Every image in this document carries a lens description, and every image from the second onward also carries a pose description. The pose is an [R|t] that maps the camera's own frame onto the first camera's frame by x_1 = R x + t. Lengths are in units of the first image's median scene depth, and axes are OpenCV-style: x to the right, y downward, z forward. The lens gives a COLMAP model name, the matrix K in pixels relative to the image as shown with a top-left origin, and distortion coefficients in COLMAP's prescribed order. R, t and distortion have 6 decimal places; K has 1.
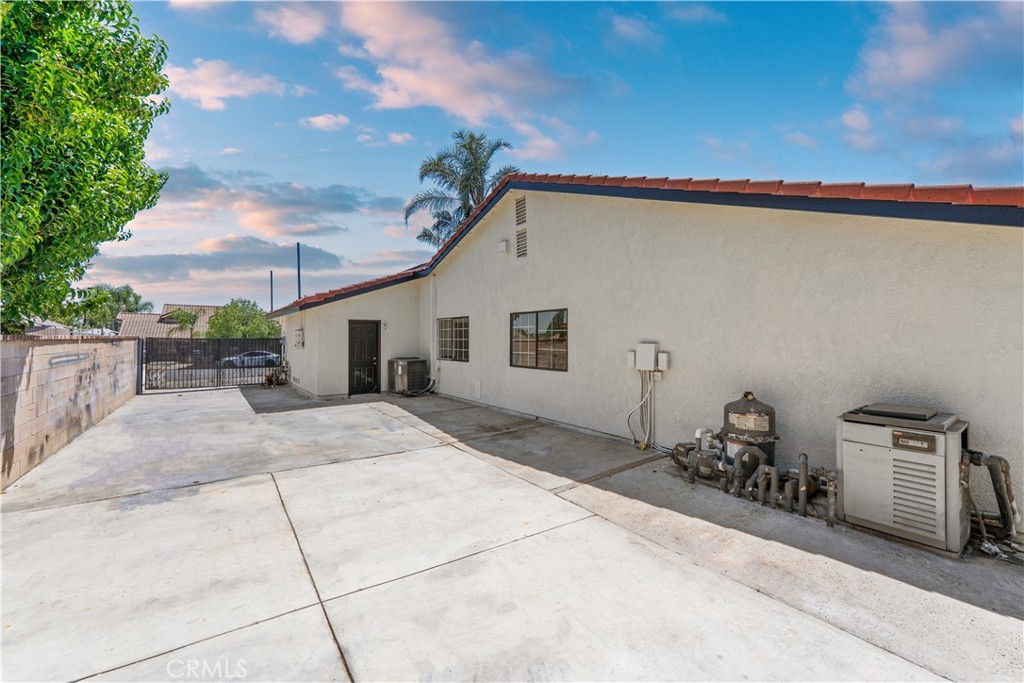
lens RADIAL K [[418.3, 0, 506.9], [0, 418.3, 335.1], [0, 0, 1]] dist [-0.001914, -0.000776]
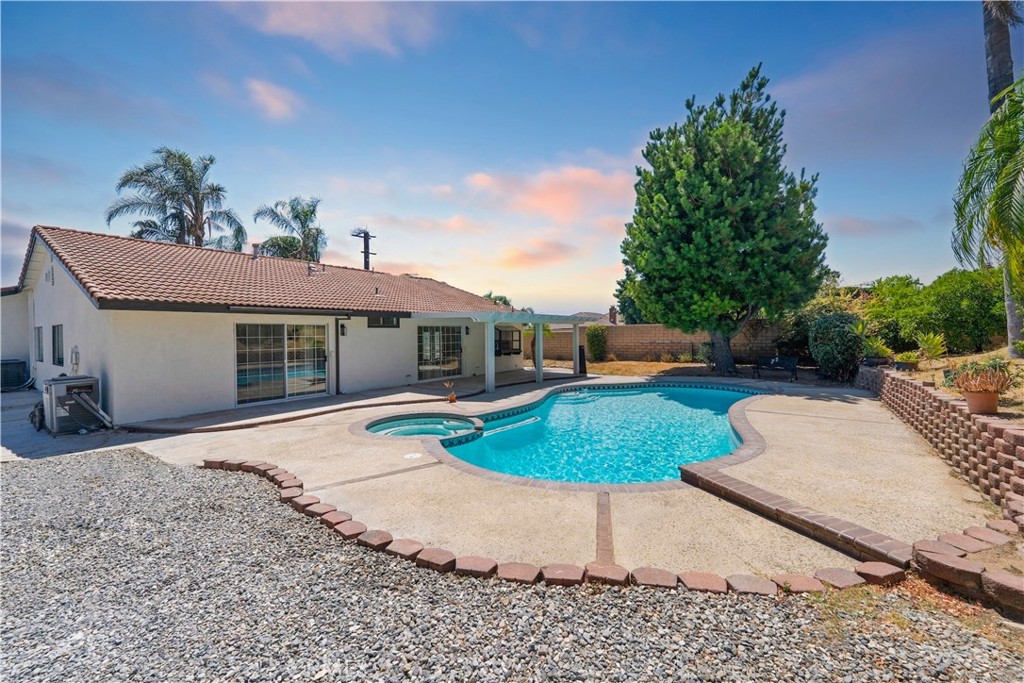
lens RADIAL K [[418.3, 0, 504.1], [0, 418.3, 333.5], [0, 0, 1]] dist [-0.001914, -0.000776]
pose [[0.949650, -0.011452, 0.313103, 0.739489], [0.010095, 0.999931, 0.005956, -0.014473], [-0.313150, -0.002496, 0.949700, -0.567256]]
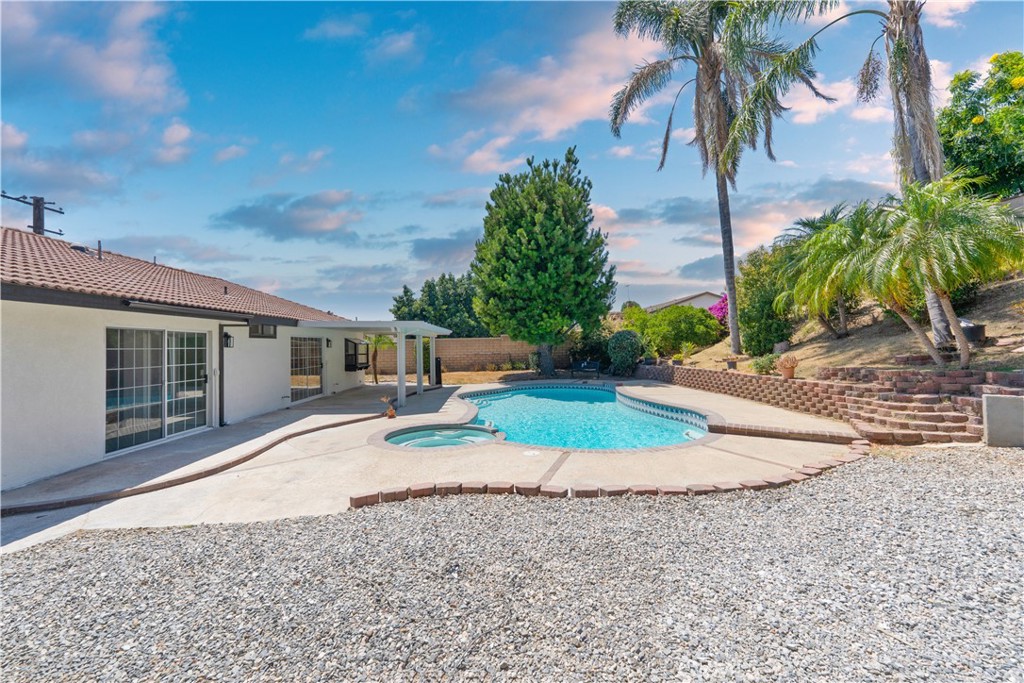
lens RADIAL K [[418.3, 0, 513.7], [0, 418.3, 328.8], [0, 0, 1]] dist [-0.001914, -0.000776]
pose [[0.561710, 0.021677, 0.827050, 0.339273], [0.014471, 0.999246, -0.036019, -0.005930], [-0.827208, 0.032200, 0.560973, -0.345610]]
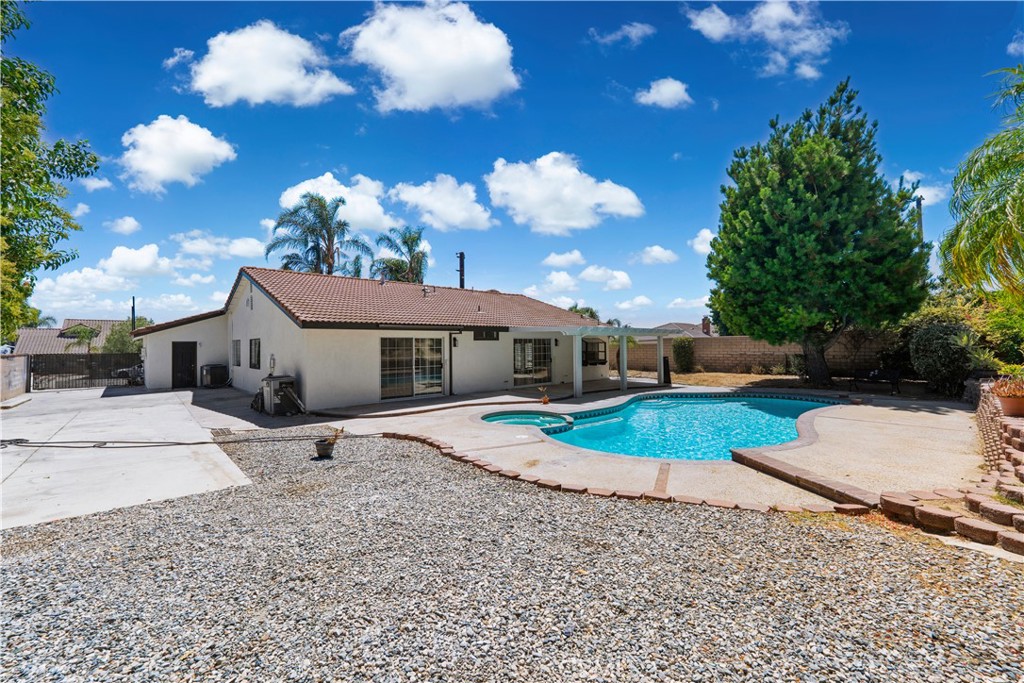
lens RADIAL K [[418.3, 0, 503.5], [0, 418.3, 337.5], [0, 0, 1]] dist [-0.001914, -0.000776]
pose [[0.993466, -0.009309, 0.113745, 0.686845], [0.010873, 0.999854, -0.013146, -0.017361], [-0.113606, 0.014296, 0.993423, -0.724581]]
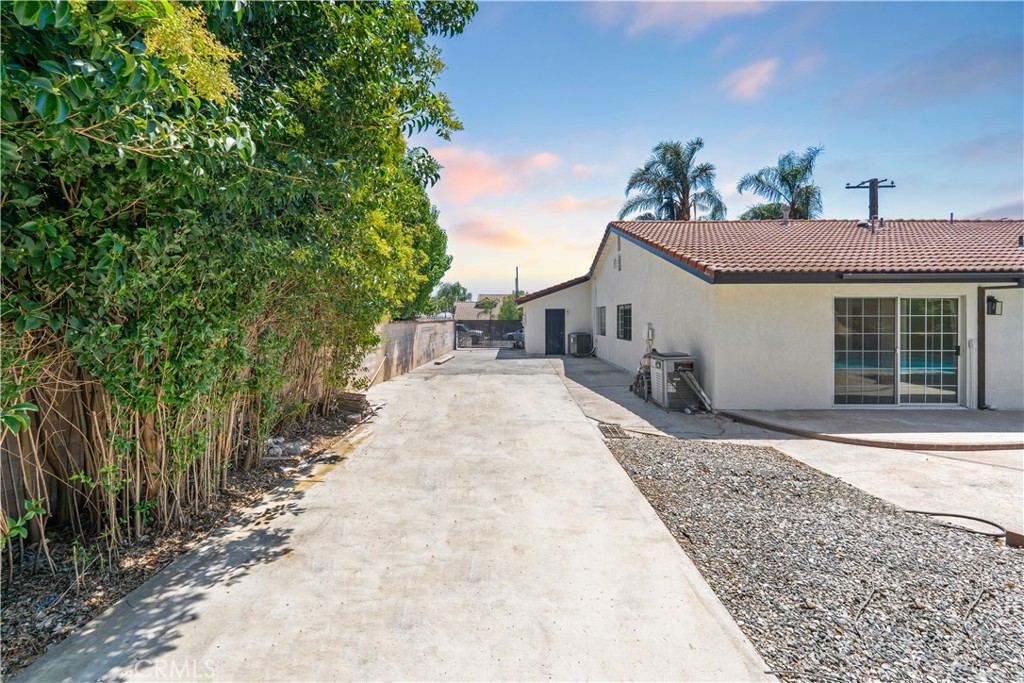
lens RADIAL K [[418.3, 0, 498.8], [0, 418.3, 320.9], [0, 0, 1]] dist [-0.001914, -0.000776]
pose [[0.794837, 0.000823, -0.606822, 0.472239], [0.008232, 0.999892, 0.012140, -0.011801], [0.606766, -0.014645, 0.794745, -0.425229]]
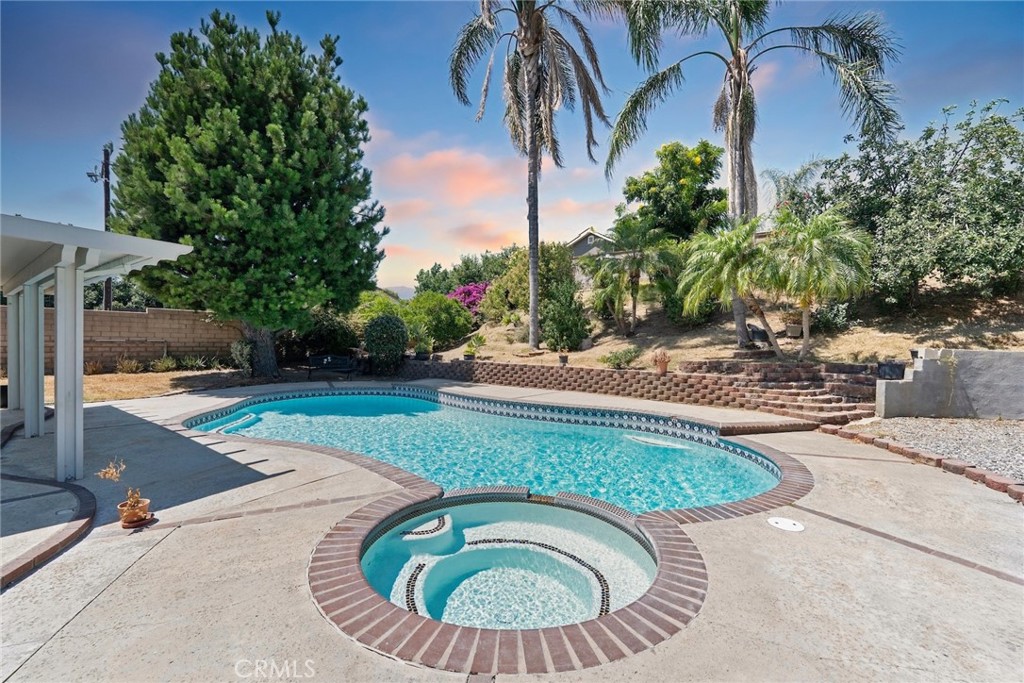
lens RADIAL K [[418.3, 0, 515.1], [0, 418.3, 345.8], [0, 0, 1]] dist [-0.001914, -0.000776]
pose [[-0.285884, -0.014423, 0.958156, 0.604422], [-0.025049, 0.999658, 0.007574, 0.018288], [-0.957937, -0.021835, -0.286147, 0.205254]]
